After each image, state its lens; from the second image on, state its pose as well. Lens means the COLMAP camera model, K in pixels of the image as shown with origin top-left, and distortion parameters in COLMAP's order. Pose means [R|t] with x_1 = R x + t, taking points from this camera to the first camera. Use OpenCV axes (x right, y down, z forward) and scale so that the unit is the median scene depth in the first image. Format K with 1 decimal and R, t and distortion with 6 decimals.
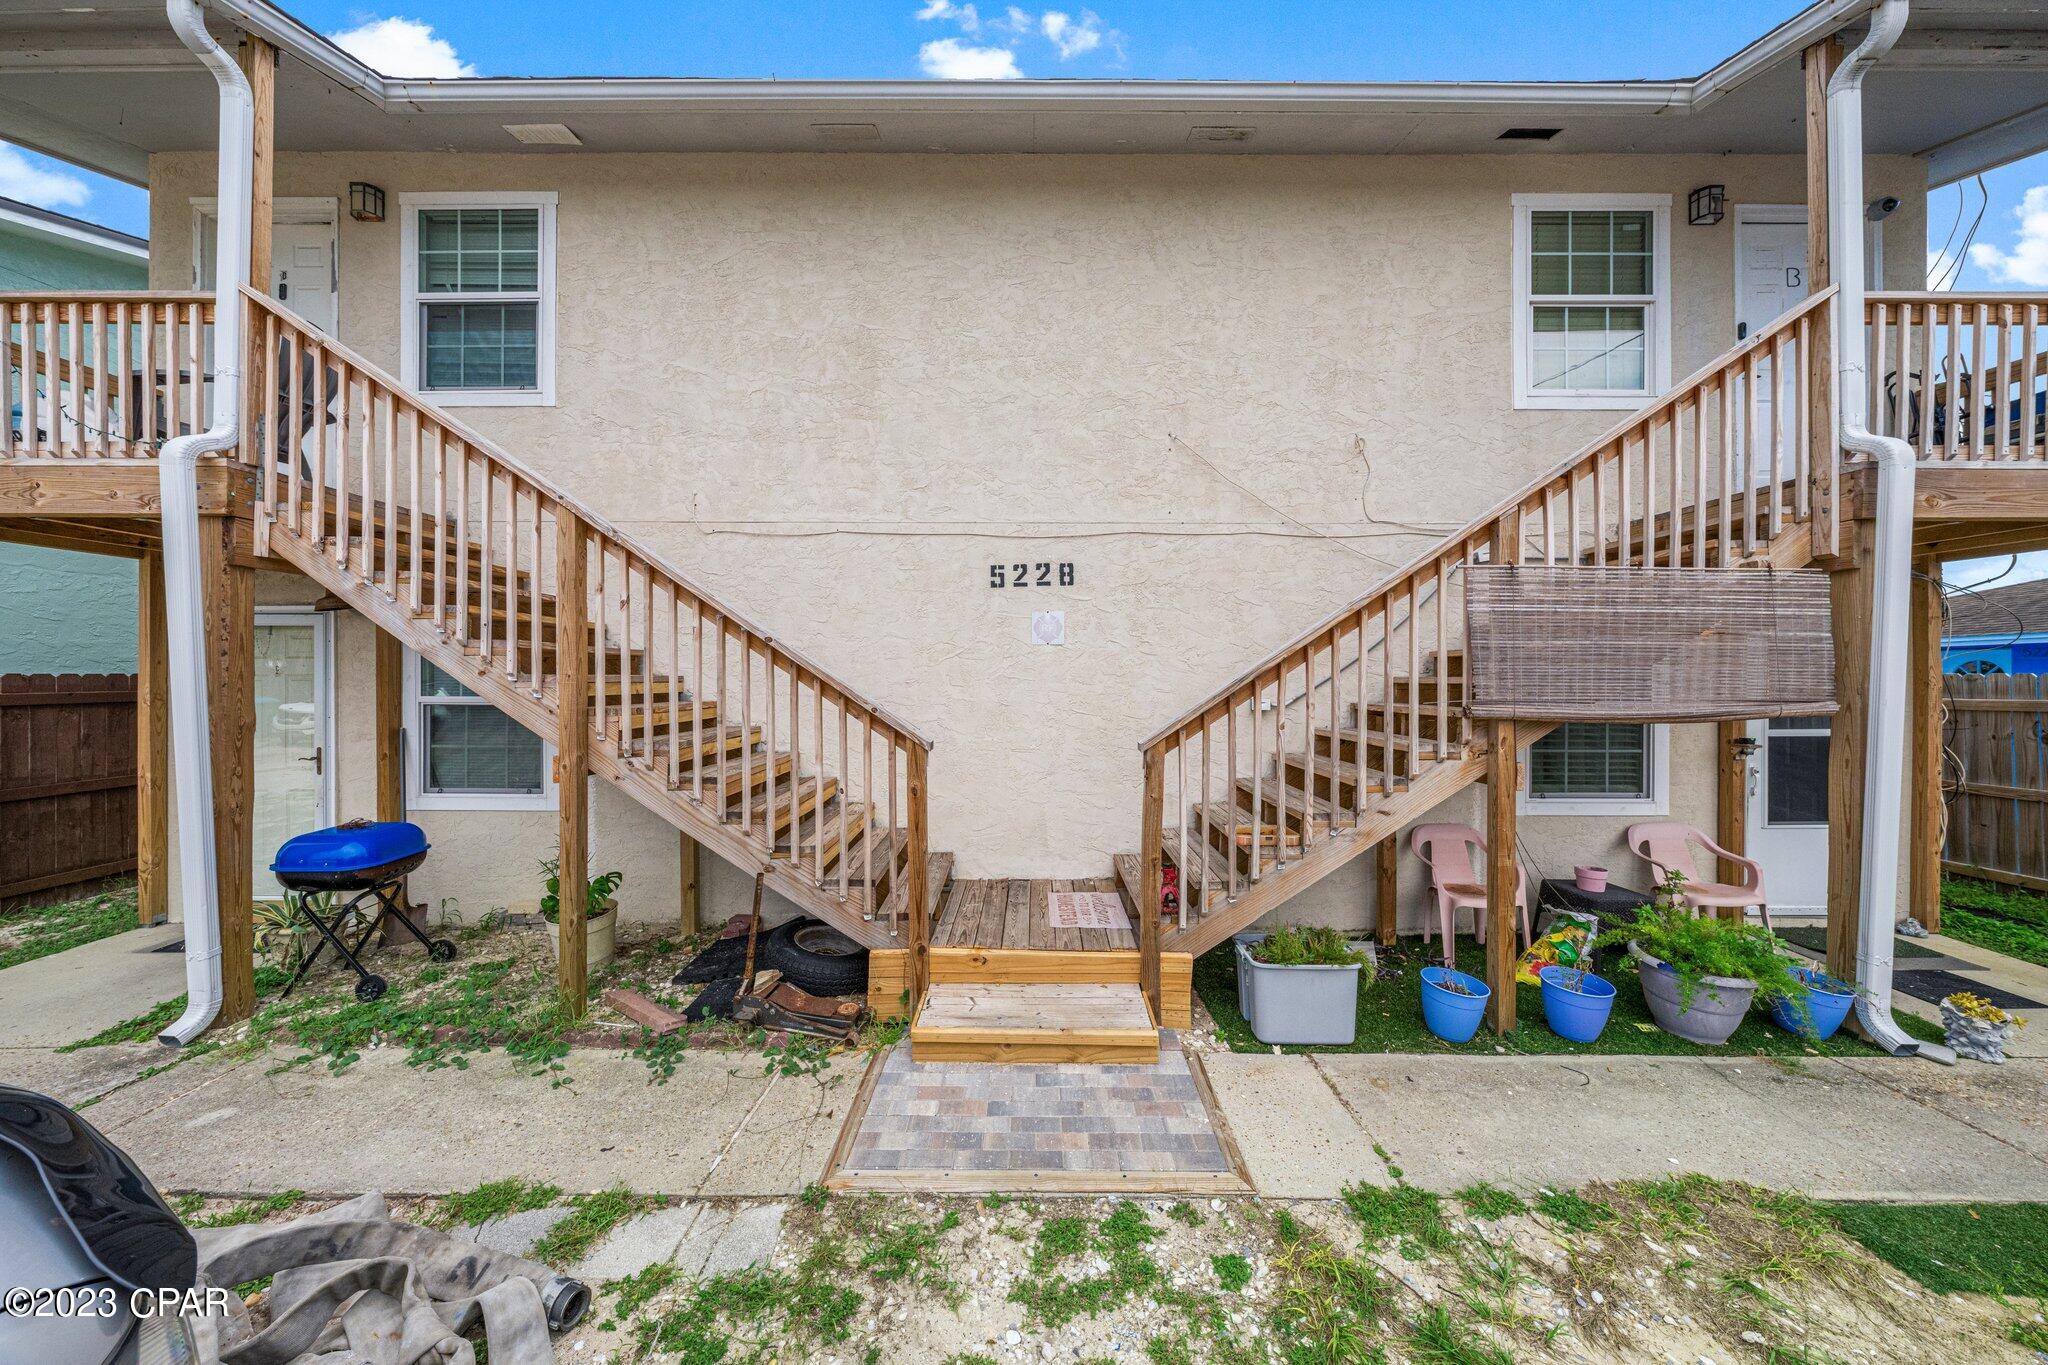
lens RADIAL K [[689.3, 0, 1033.0], [0, 689.3, 680.2], [0, 0, 1]] dist [-0.004856, 0.000112]
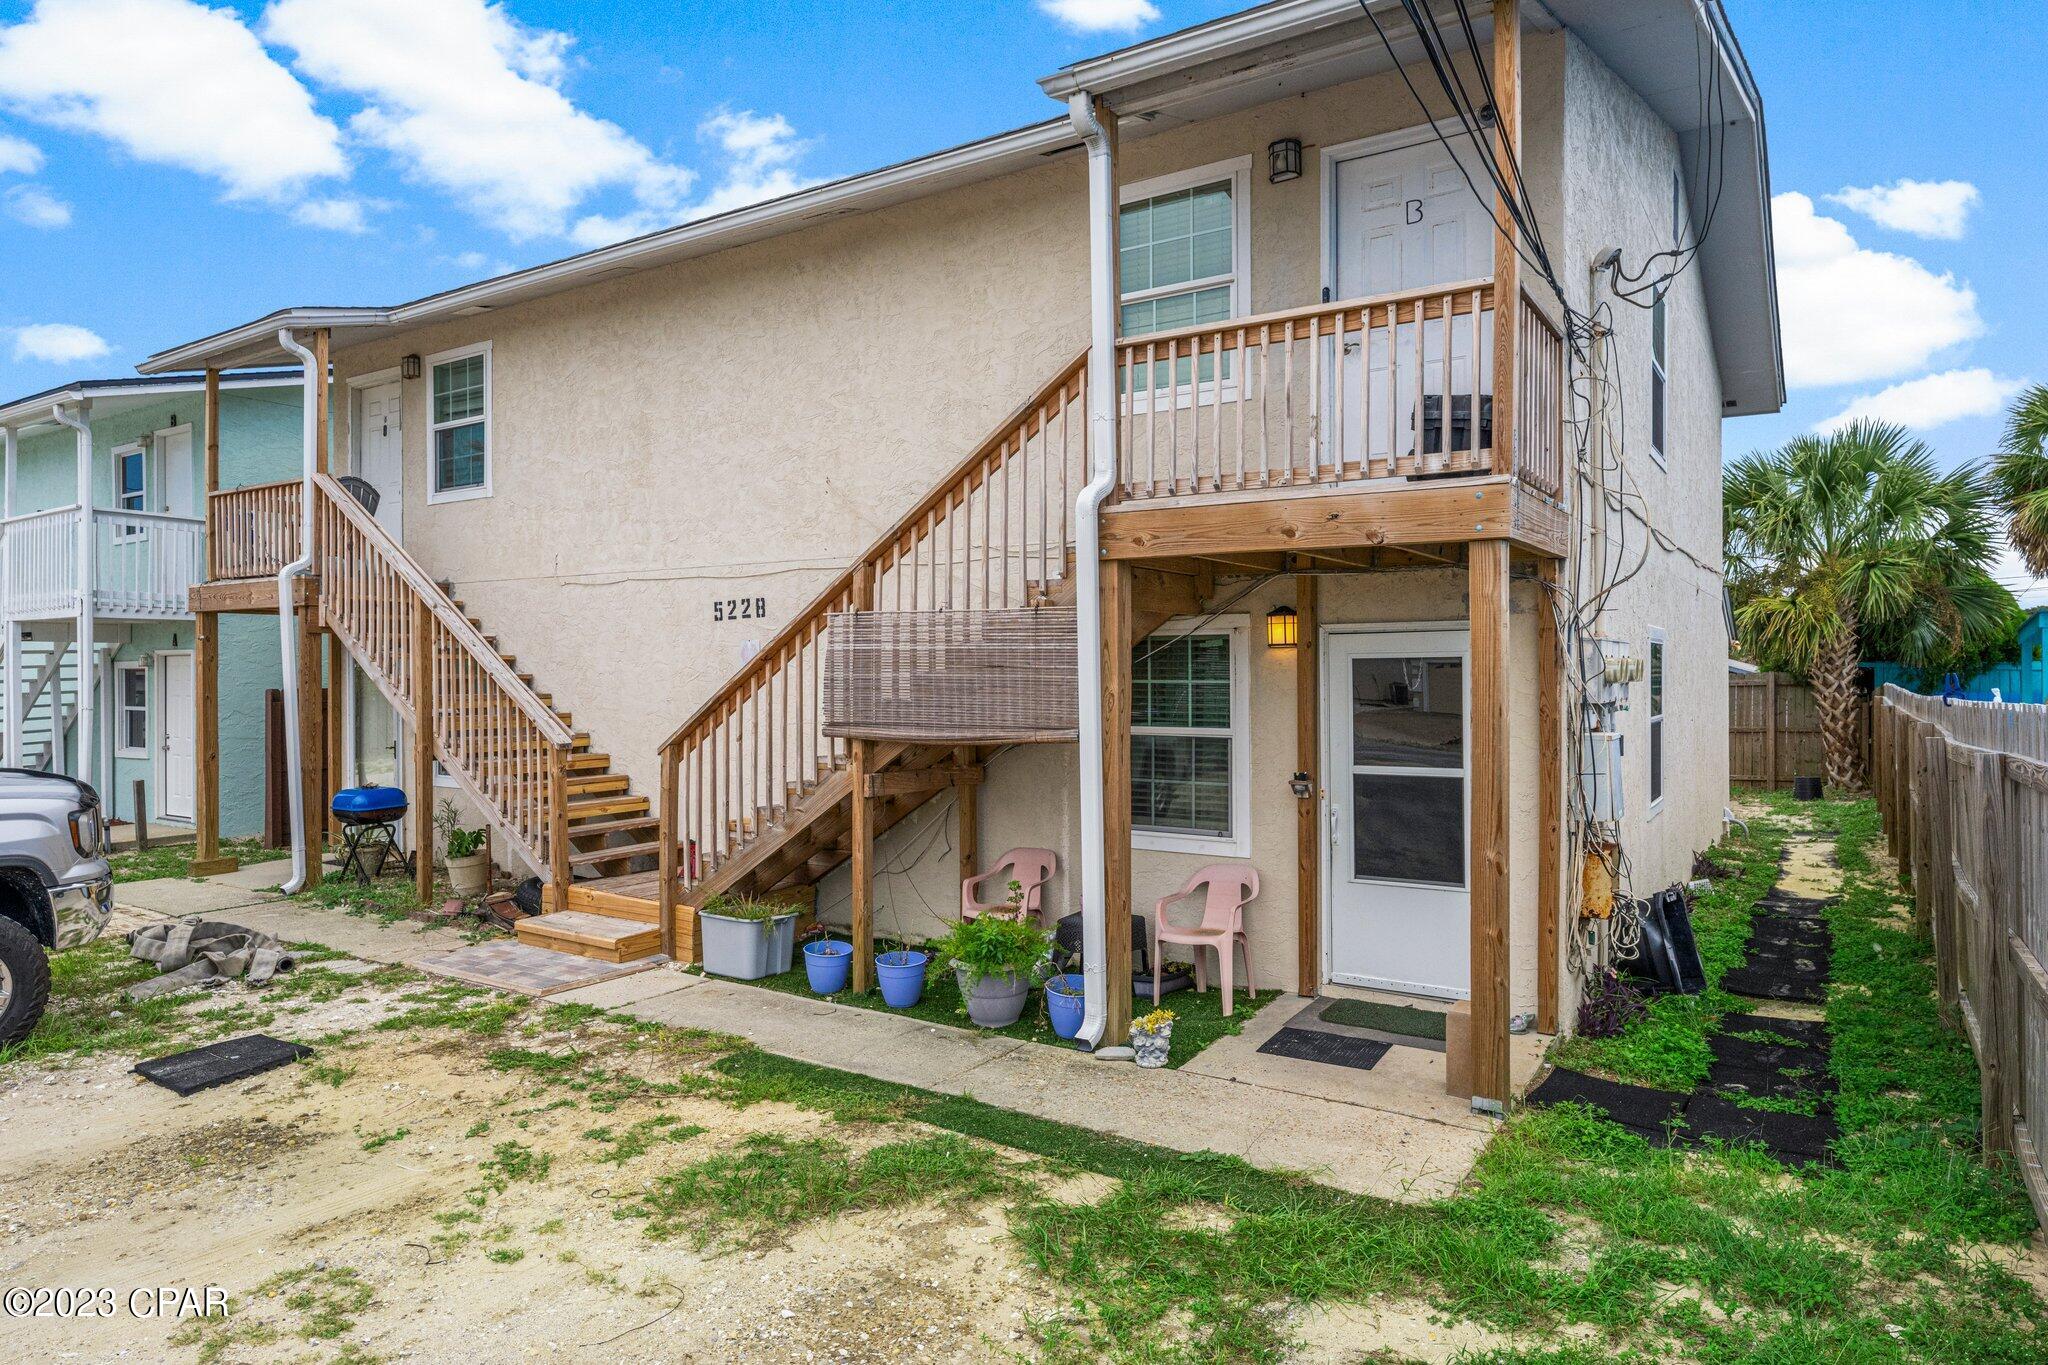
lens RADIAL K [[1212.2, 0, 1013.4], [0, 1212.2, 680.9], [0, 0, 1]] dist [0.004663, 0.001554]
pose [[0.839760, 0.000117, -0.542958, 1.506859], [0.001185, 0.999997, 0.002048, -0.034843], [0.542956, -0.002363, 0.839758, -0.474375]]
